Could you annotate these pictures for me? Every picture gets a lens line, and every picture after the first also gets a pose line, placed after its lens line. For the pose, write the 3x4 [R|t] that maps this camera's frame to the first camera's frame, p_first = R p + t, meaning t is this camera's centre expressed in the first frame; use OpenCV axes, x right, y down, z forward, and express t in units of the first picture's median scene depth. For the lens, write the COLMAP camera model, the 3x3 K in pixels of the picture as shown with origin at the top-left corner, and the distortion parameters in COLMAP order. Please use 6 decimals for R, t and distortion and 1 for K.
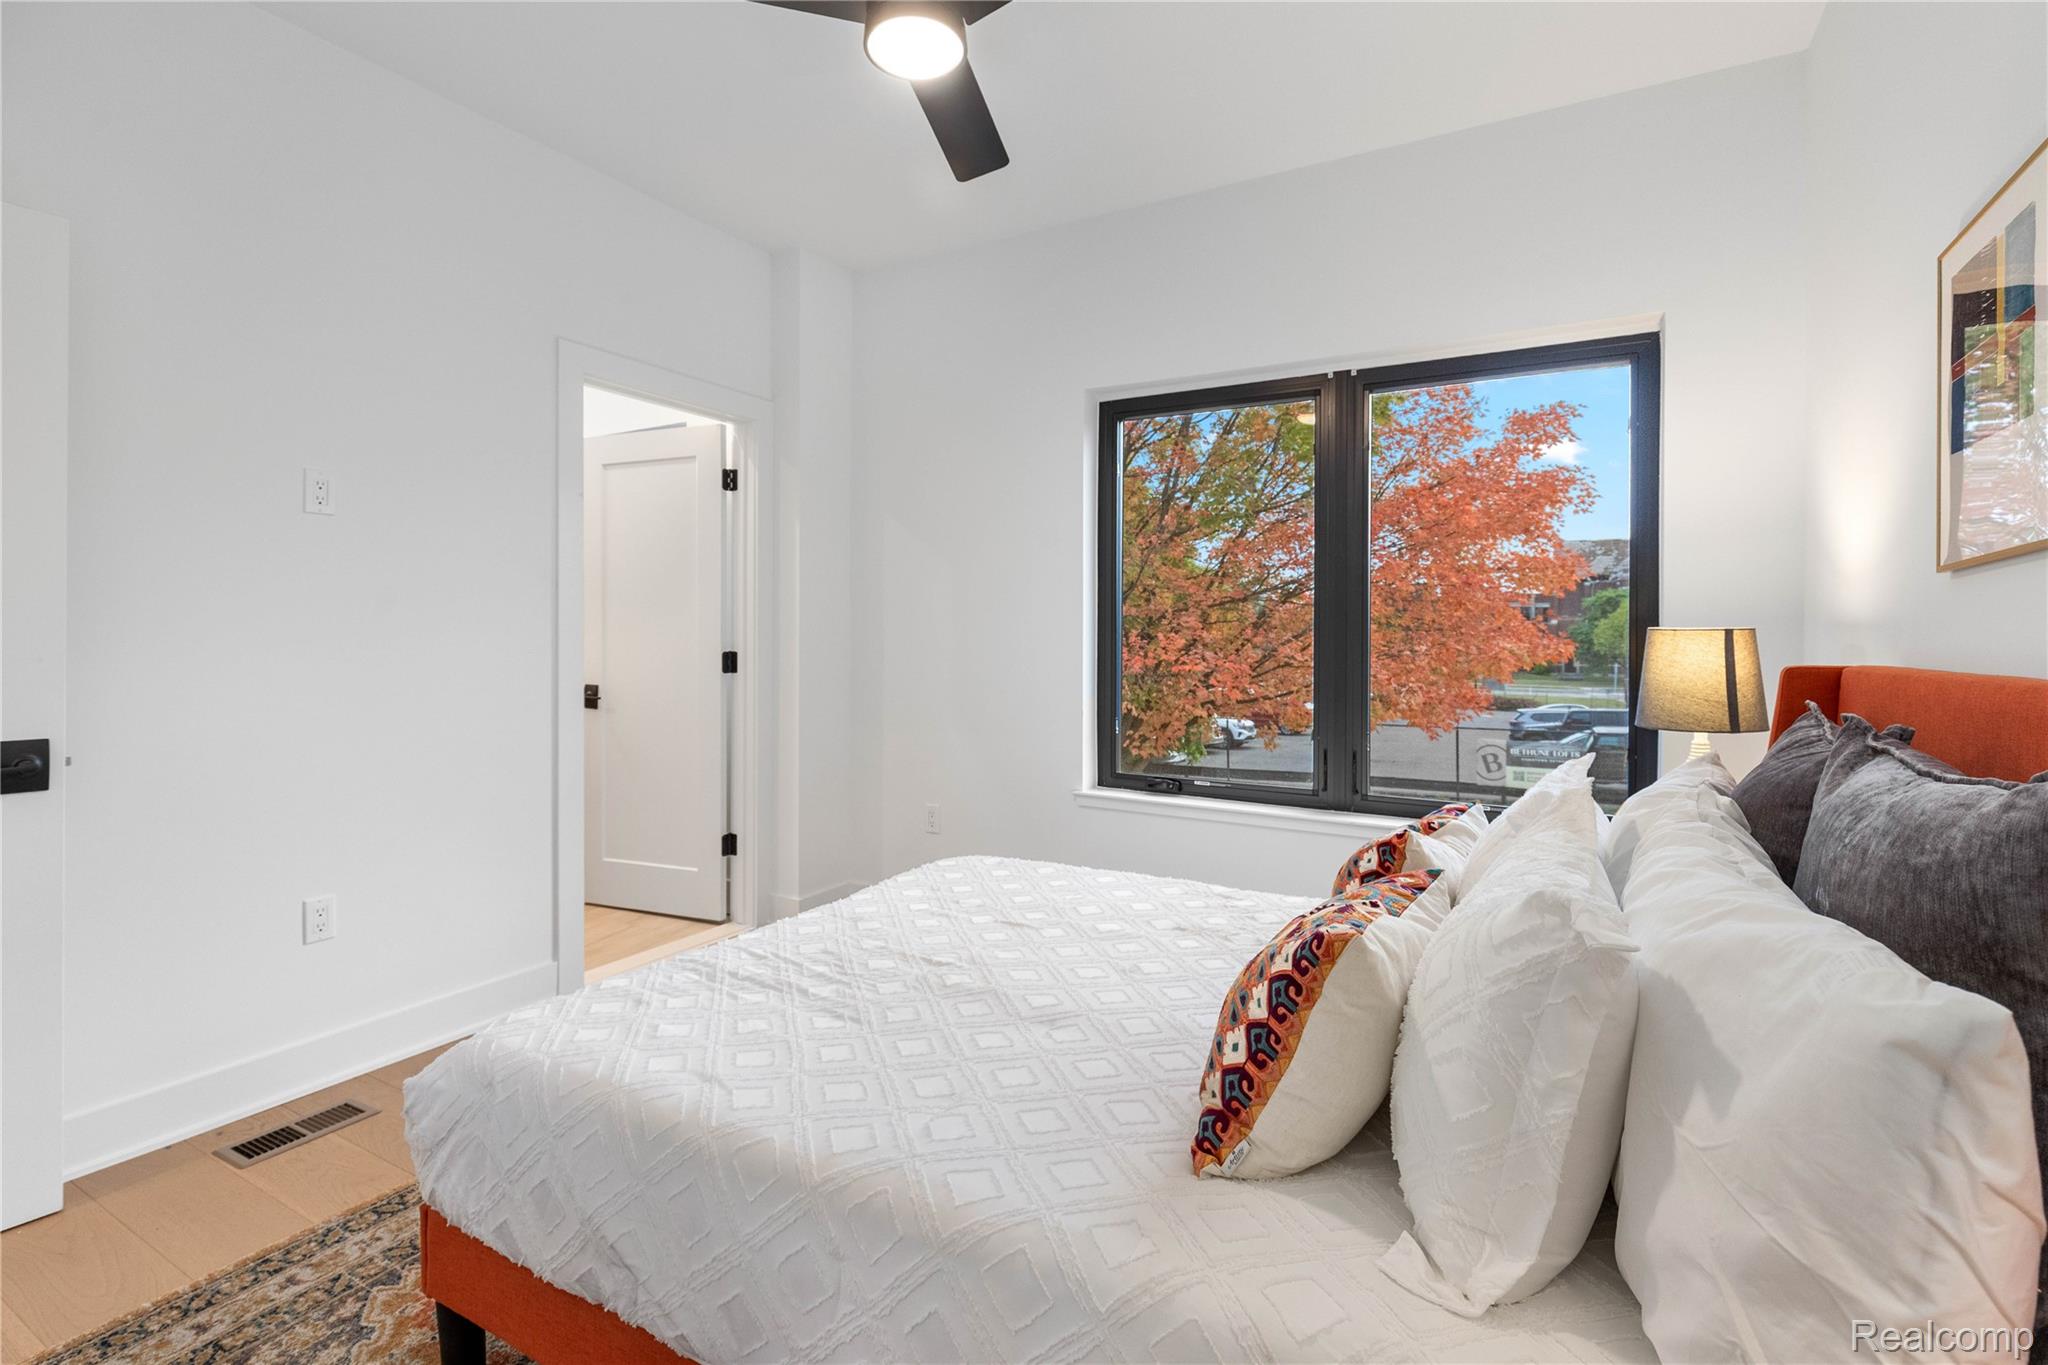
lens RADIAL K [[911.0, 0, 1025.1], [0, 911.0, 678.6], [0, 0, 1]] dist [0.002536, -0.012268]
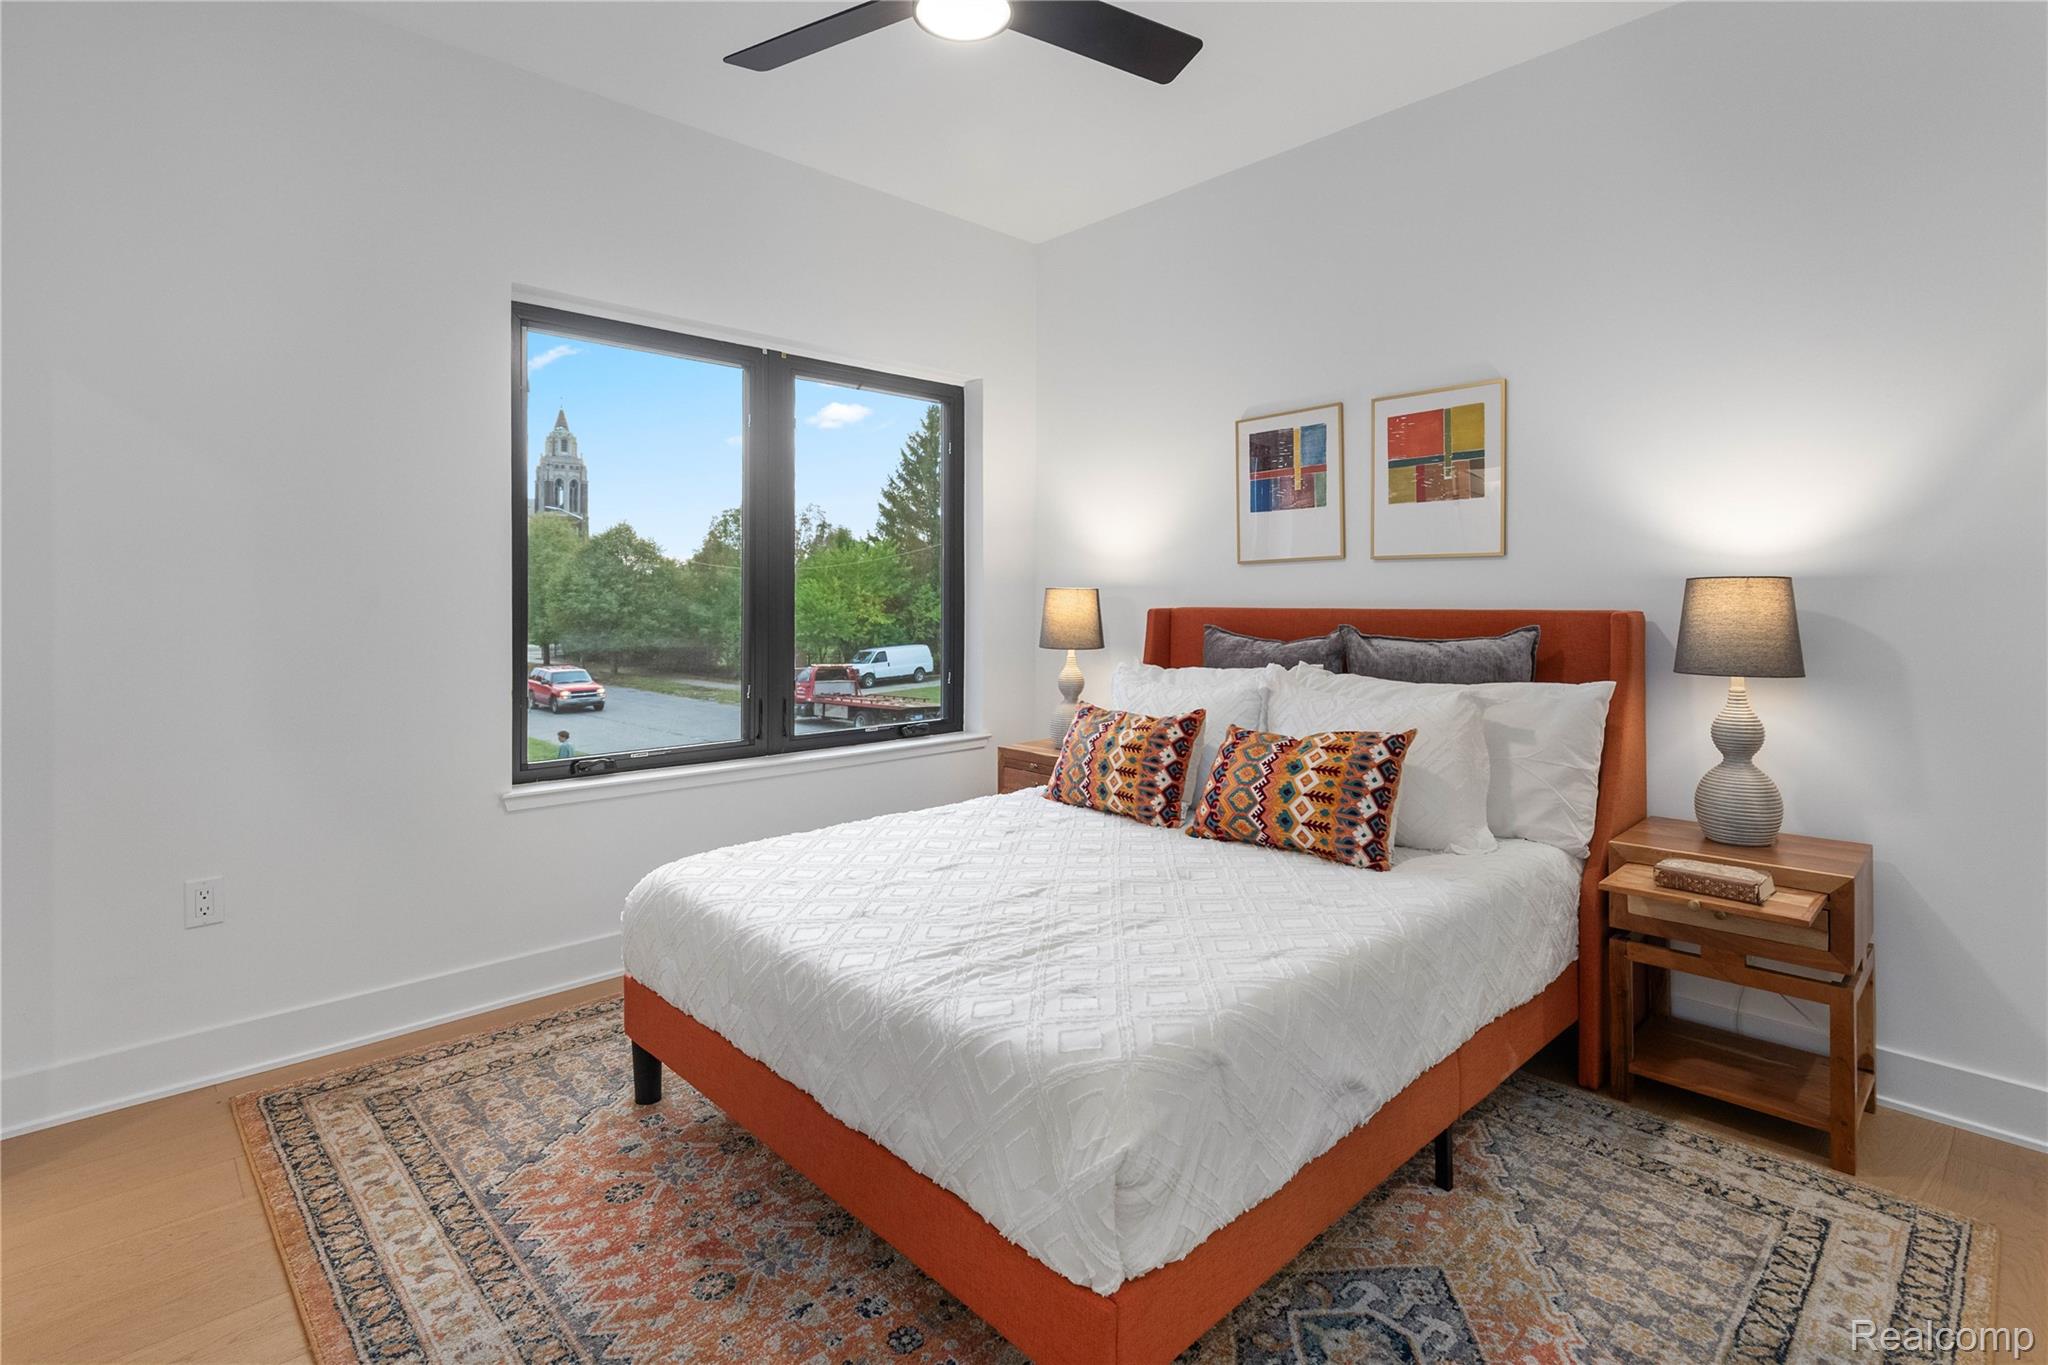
lens RADIAL K [[958.1, 0, 1033.9], [0, 958.1, 627.3], [0, 0, 1]] dist [0.004029, 0.000509]
pose [[0.323037, -0.038718, 0.945594, -1.164103], [0.050121, 0.998460, 0.023760, -0.032322], [-0.945058, 0.039719, 0.324480, 0.614222]]
